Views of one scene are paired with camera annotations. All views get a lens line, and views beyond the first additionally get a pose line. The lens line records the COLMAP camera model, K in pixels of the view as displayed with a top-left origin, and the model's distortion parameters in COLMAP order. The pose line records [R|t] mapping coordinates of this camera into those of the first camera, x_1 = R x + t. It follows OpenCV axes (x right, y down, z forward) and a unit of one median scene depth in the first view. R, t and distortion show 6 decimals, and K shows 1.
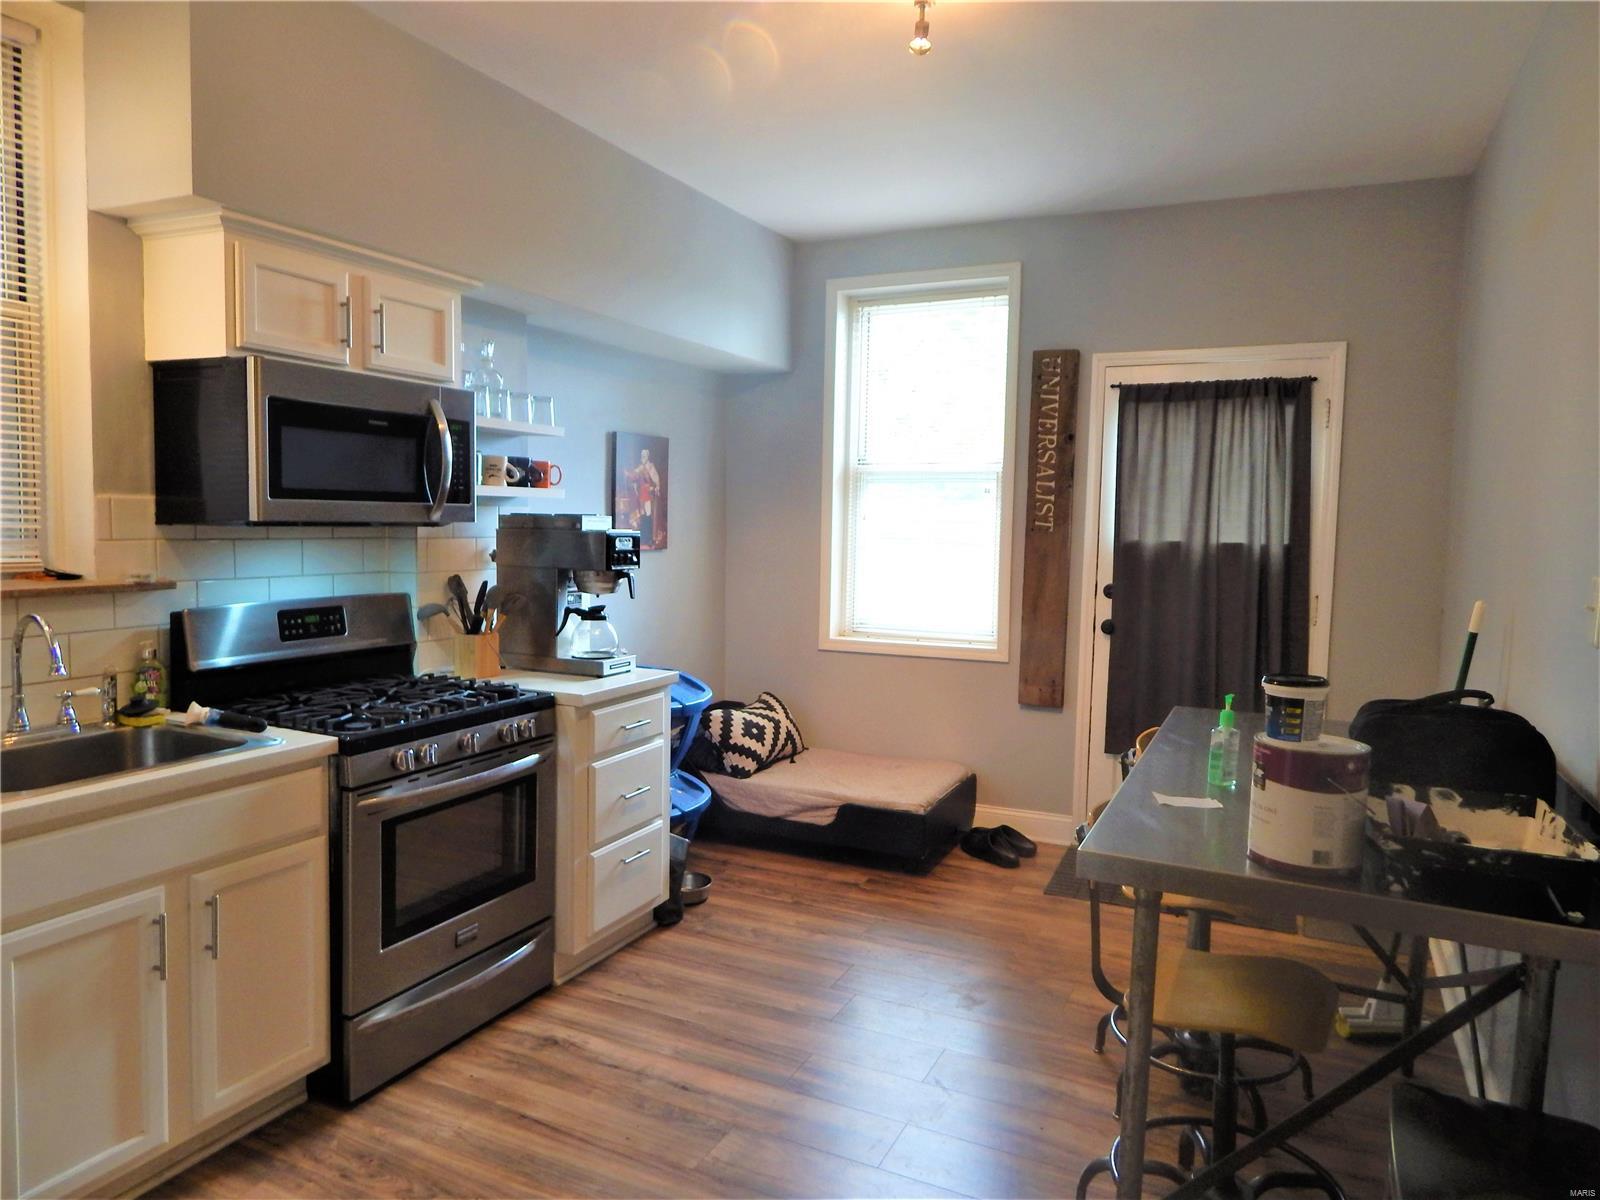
lens RADIAL K [[1054.6, 0, 804.1], [0, 1054.6, 584.2], [0, 0, 1]] dist [0.005218, -0.007665]
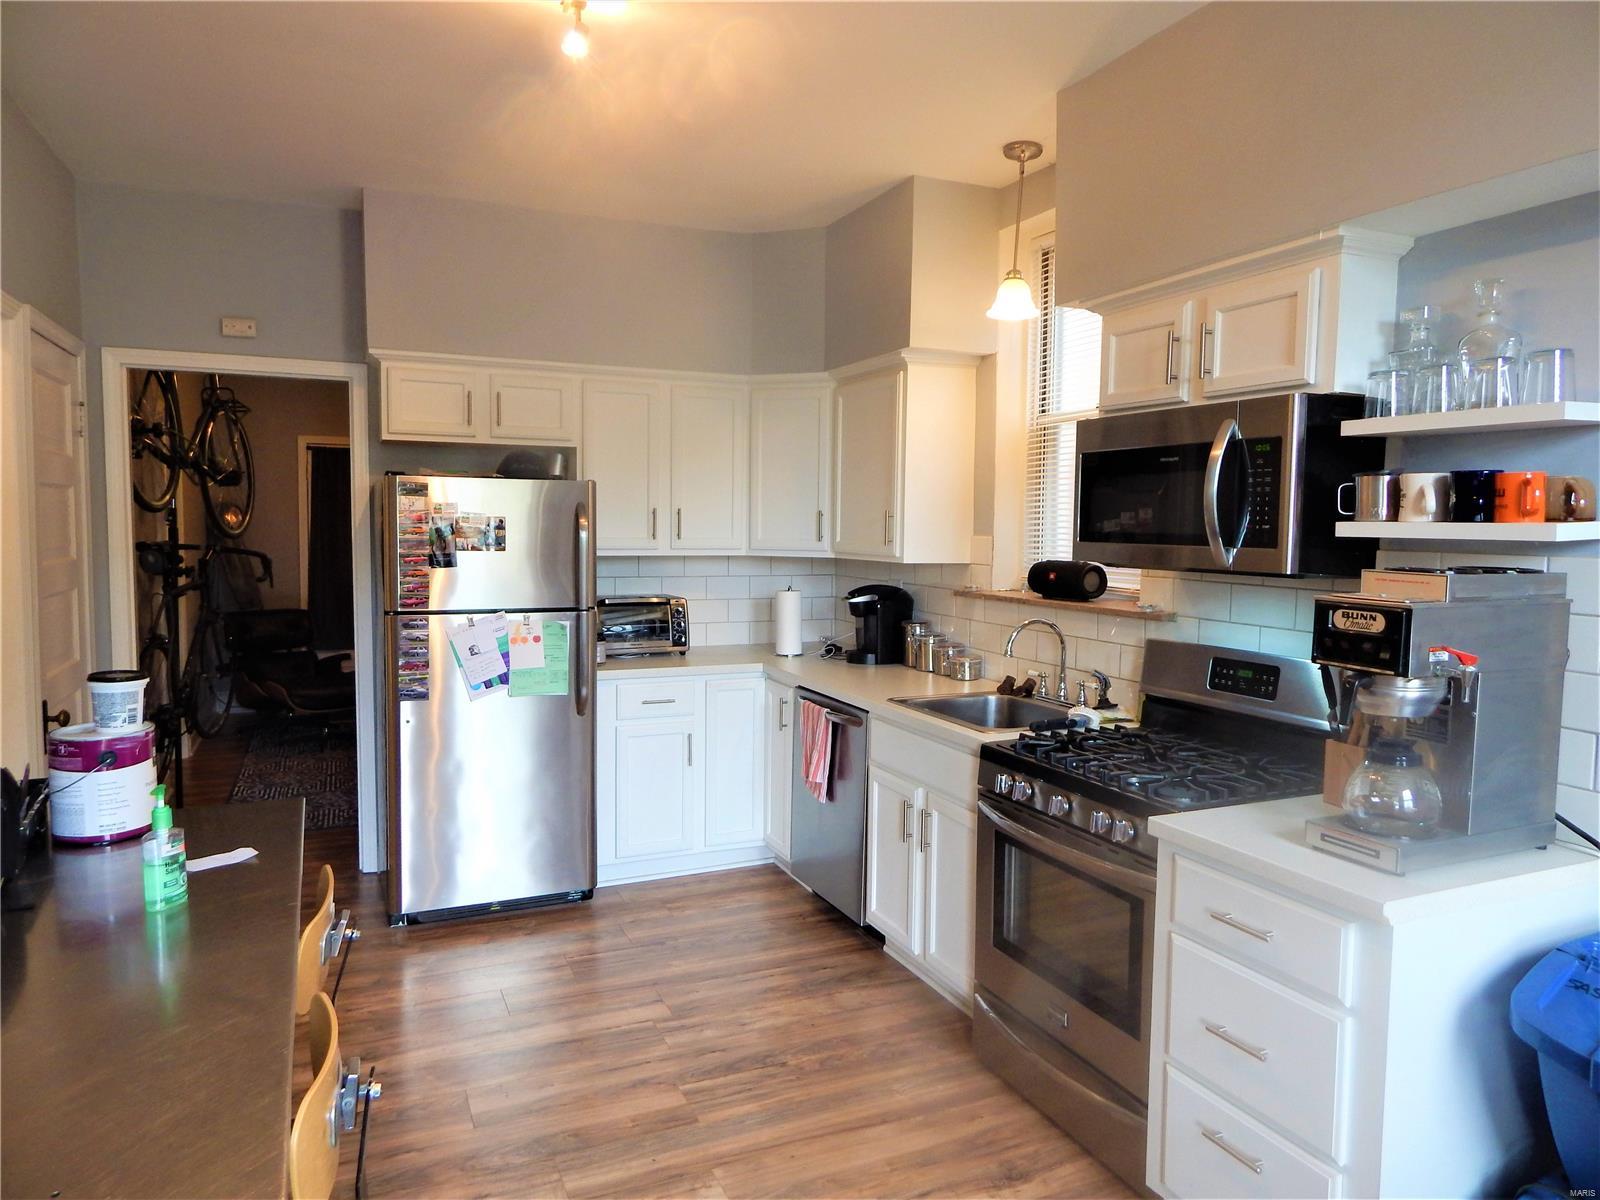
lens RADIAL K [[1054.6, 0, 816.5], [0, 1054.6, 596.6], [0, 0, 1]] dist [0.005218, -0.007665]
pose [[-0.638925, 0.023628, -0.768906, 0.453053], [-0.080875, 0.991926, 0.097684, -0.088587], [0.765006, 0.124598, -0.631855, 1.223462]]
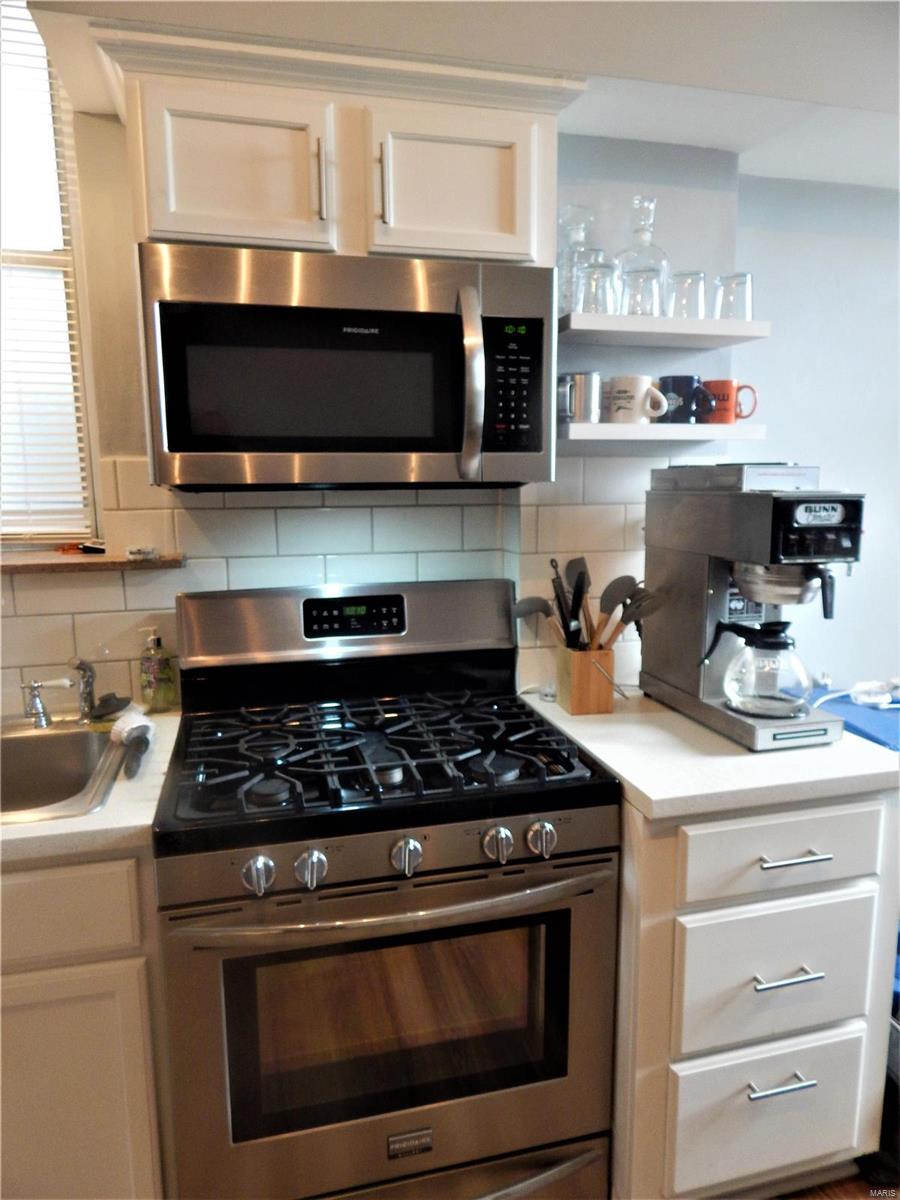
lens RADIAL K [[791.0, 0, 450.5], [0, 791.0, 604.2], [0, 0, 1]] dist [0.005218, -0.007665]
pose [[0.637645, 0.095696, -0.764363, 0.023065], [-0.028704, 0.994516, 0.100565, -0.030987], [0.769795, -0.042184, 0.636895, 0.649881]]
